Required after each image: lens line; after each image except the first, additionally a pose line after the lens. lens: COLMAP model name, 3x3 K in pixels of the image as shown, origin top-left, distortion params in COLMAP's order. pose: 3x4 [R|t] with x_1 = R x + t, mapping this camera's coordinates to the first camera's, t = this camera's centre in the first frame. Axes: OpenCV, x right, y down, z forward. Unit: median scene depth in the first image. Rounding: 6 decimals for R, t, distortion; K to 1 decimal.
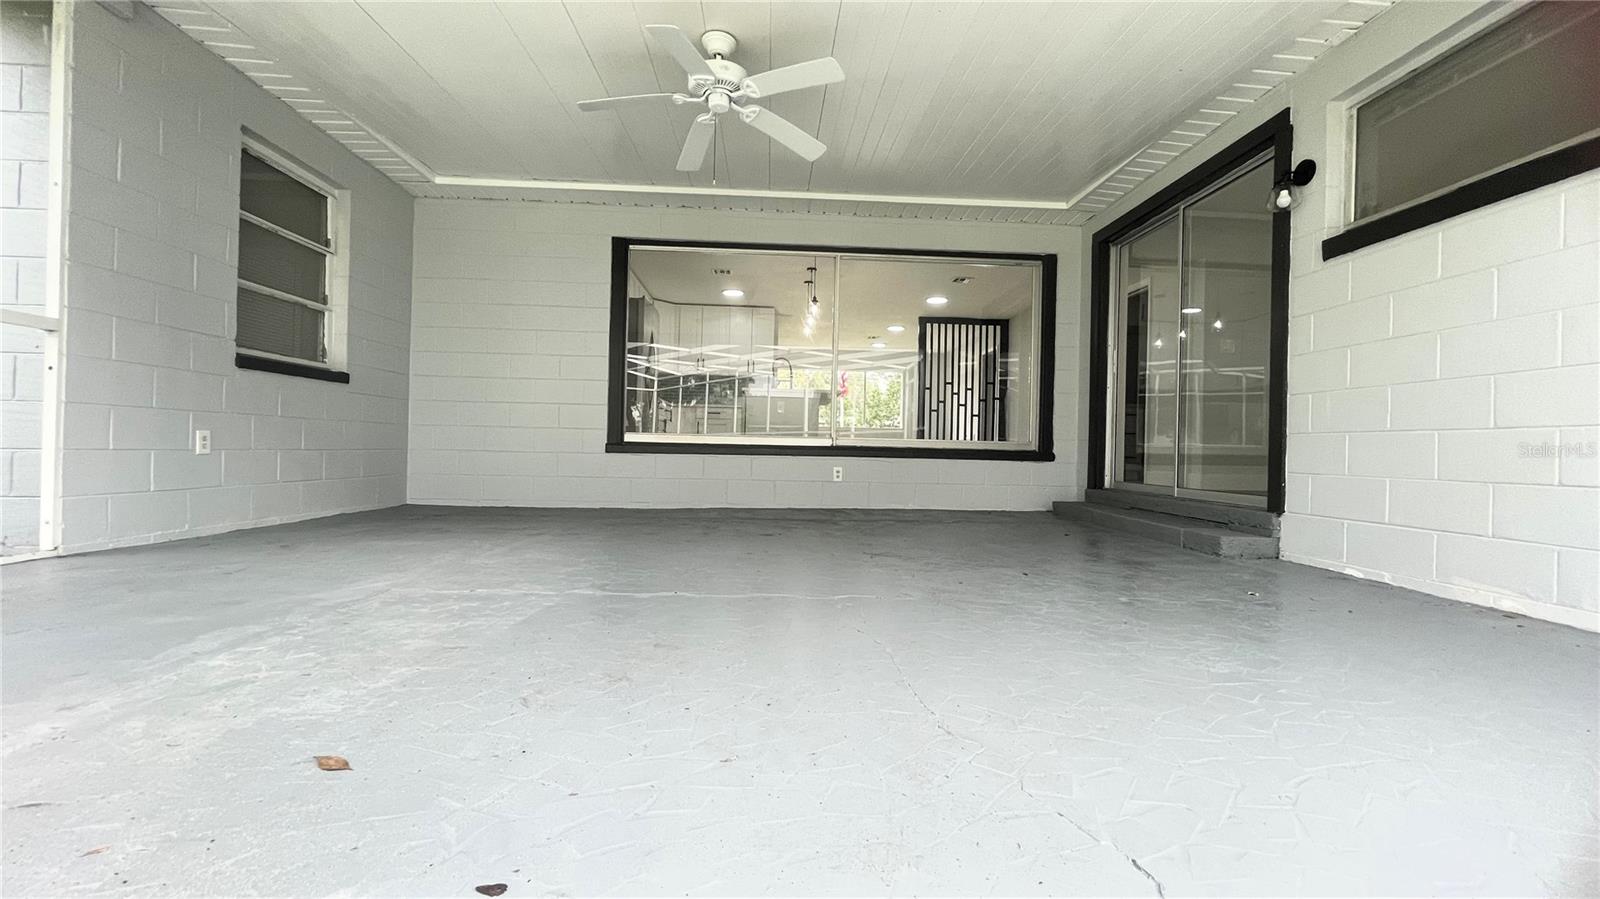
lens RADIAL K [[643.5, 0, 800.0], [0, 643.5, 449.5], [0, 0, 1]] dist [0.000022, 0.000091]
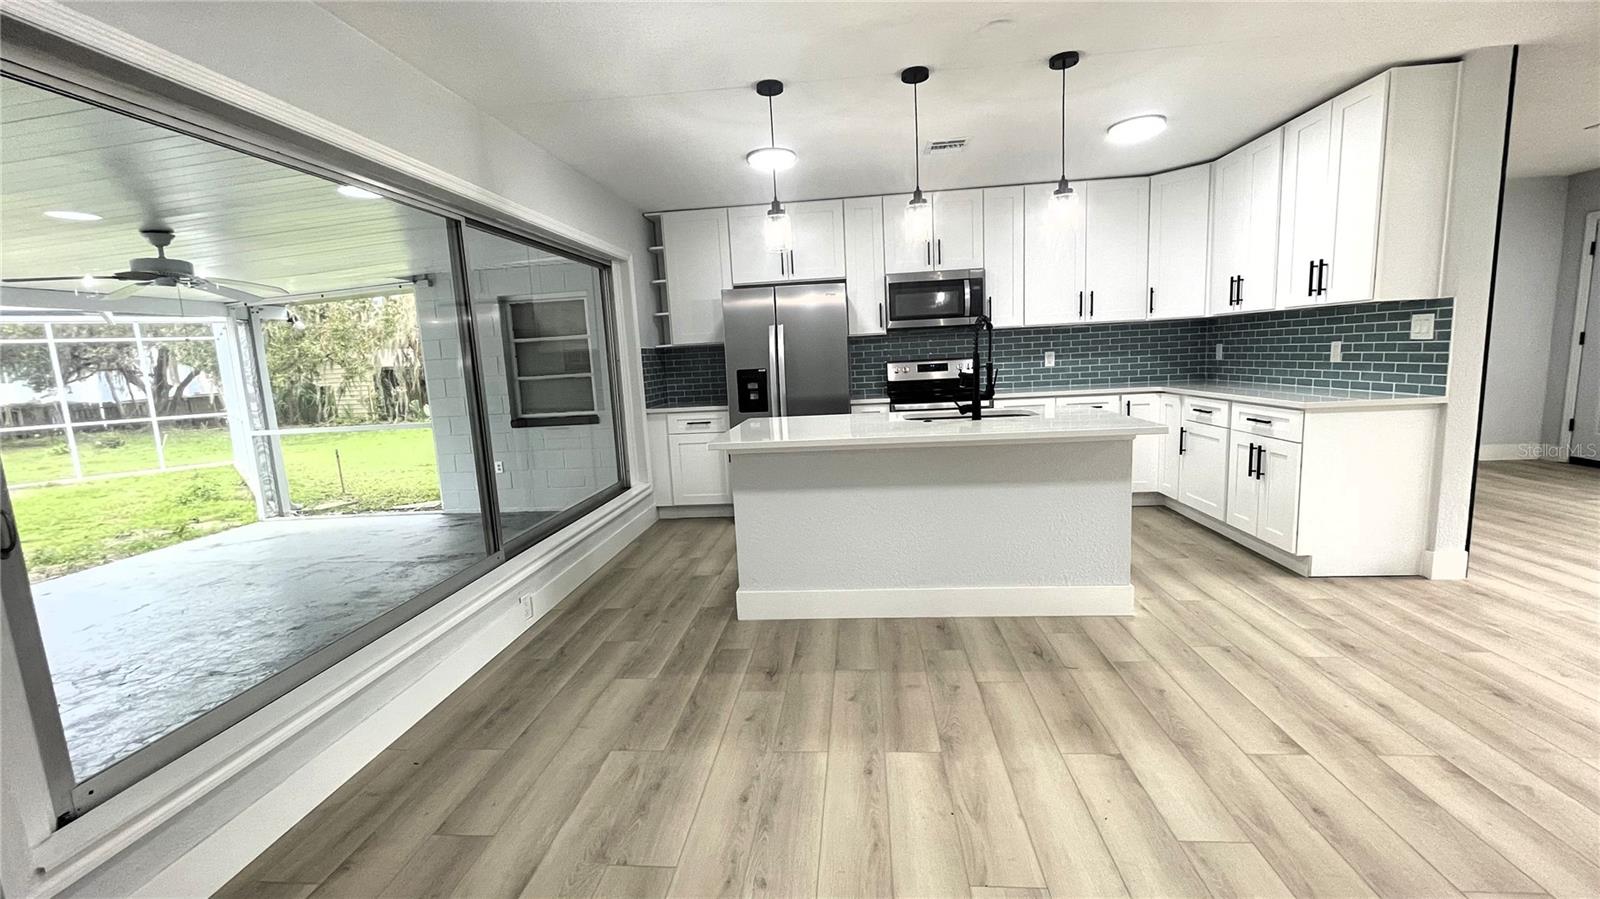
lens RADIAL K [[644.1, 0, 800.0], [0, 644.1, 449.5], [0, 0, 1]] dist [-0.000443, 0.000121]
pose [[-0.147219, 0.127640, -0.980834, 0.718034], [0.050542, 0.991314, 0.121417, -0.205500], [0.987812, -0.031698, -0.152391, 1.731077]]
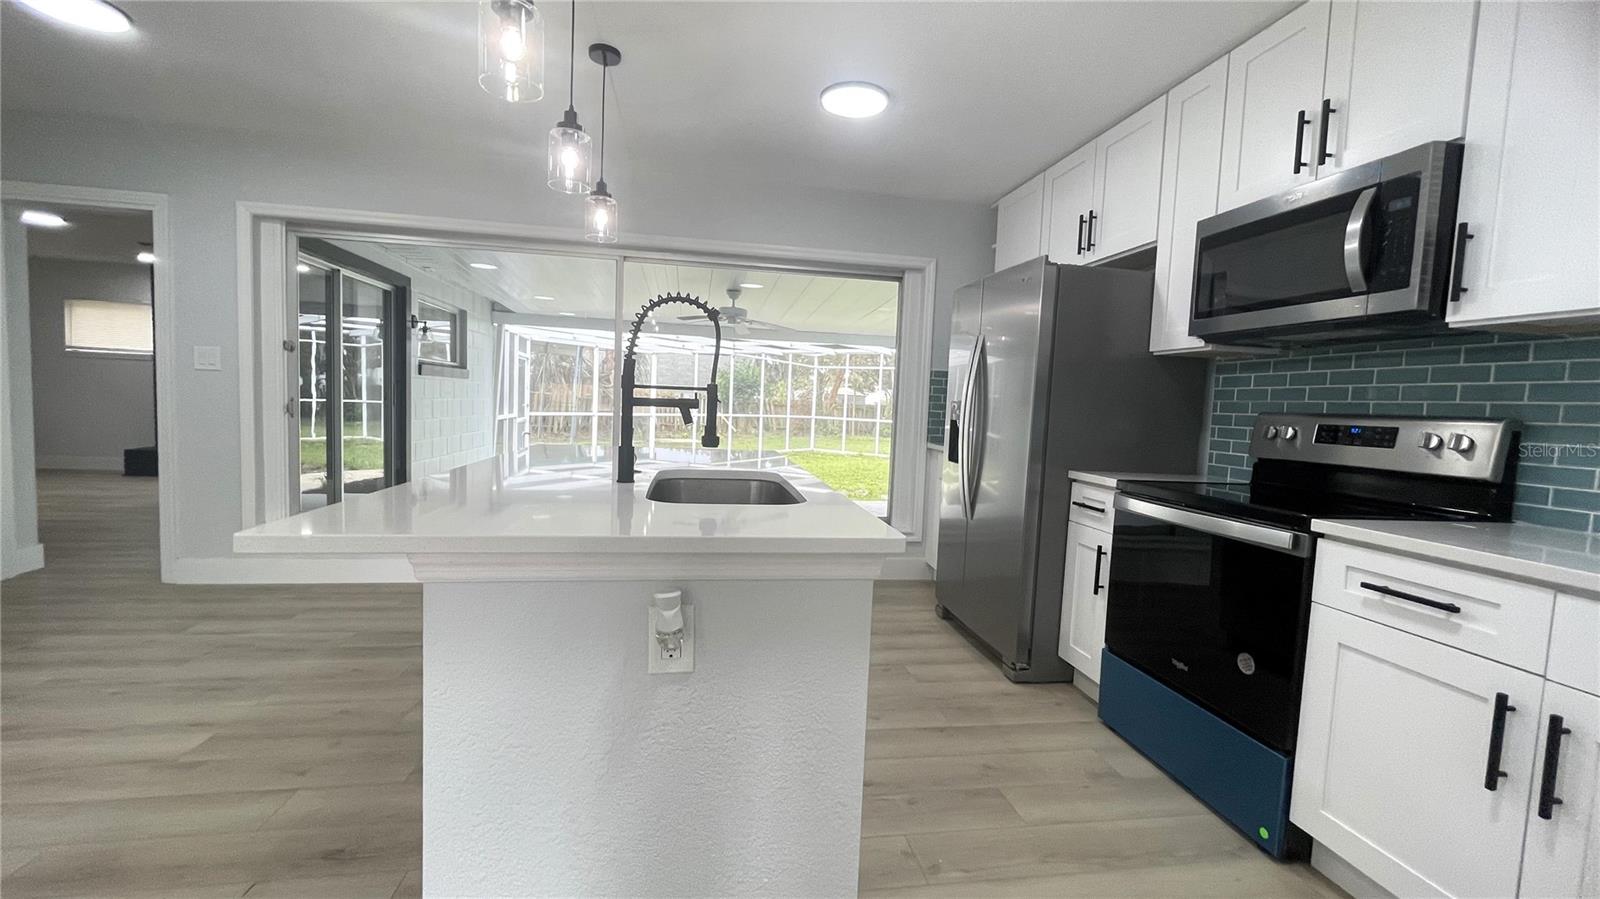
lens RADIAL K [[643.5, 0, 800.0], [0, 643.5, 449.5], [0, 0, 1]] dist [0.000022, 0.000091]
pose [[-0.991699, -0.057515, -0.115000, -0.176286], [-0.065524, 0.995591, 0.067115, -0.191958], [0.110633, 0.074093, -0.991096, 2.271789]]
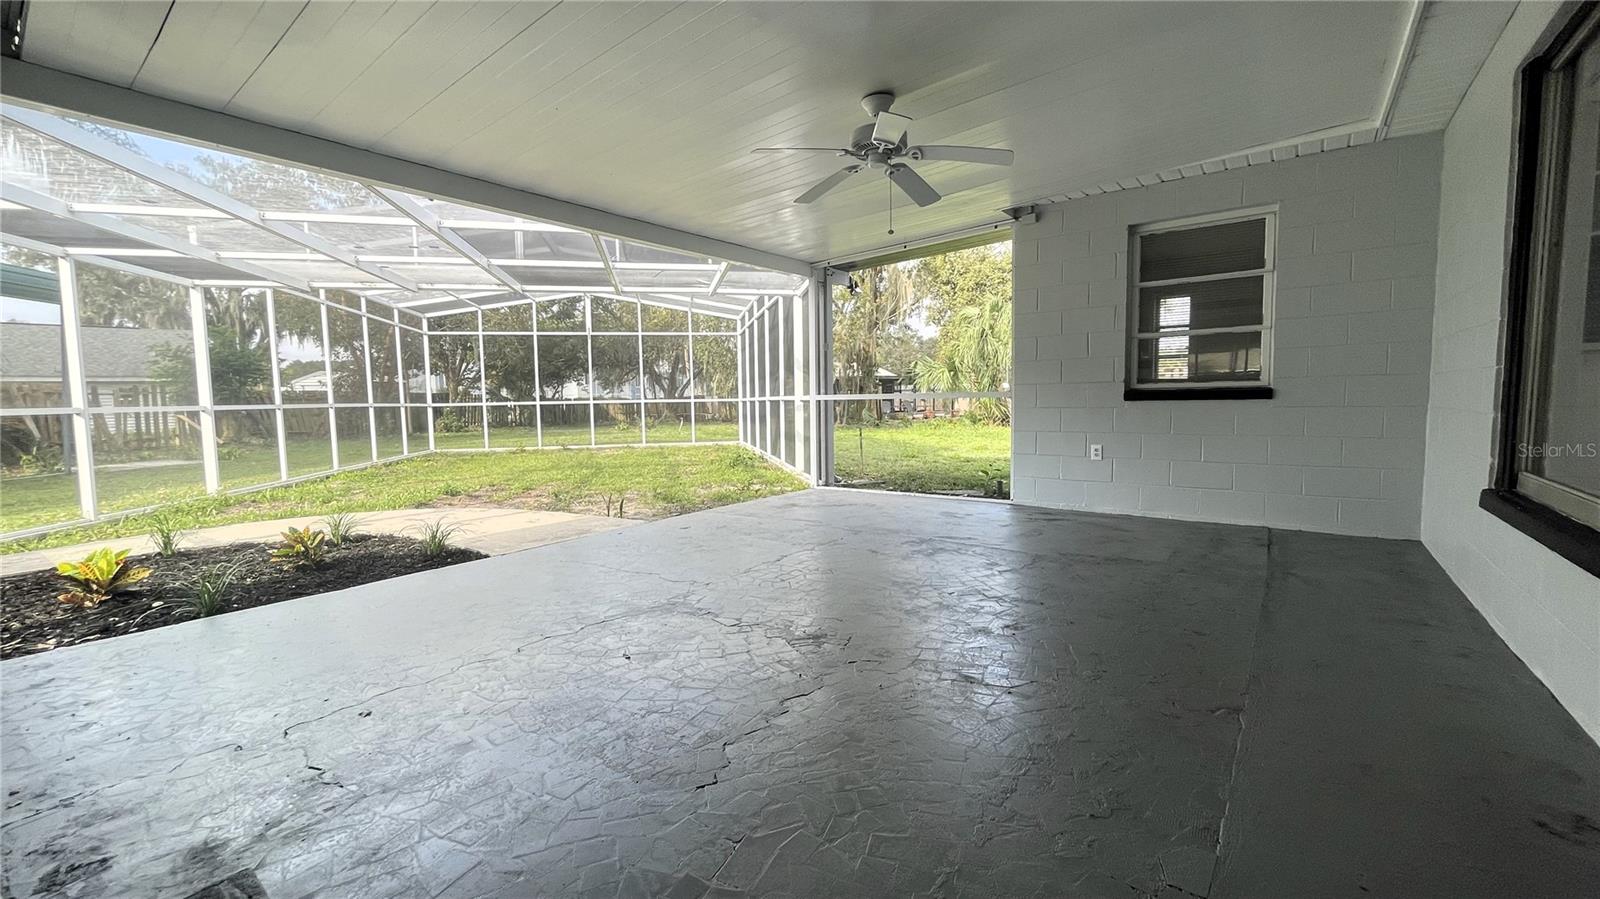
lens RADIAL K [[643.5, 0, 800.0], [0, 643.5, 449.5], [0, 0, 1]] dist [0.000022, 0.000091]
pose [[-0.648071, 0.048670, -0.760023, 0.553988], [0.001664, 0.998044, 0.062492, -0.089659], [0.761578, 0.039235, -0.646884, 1.118815]]
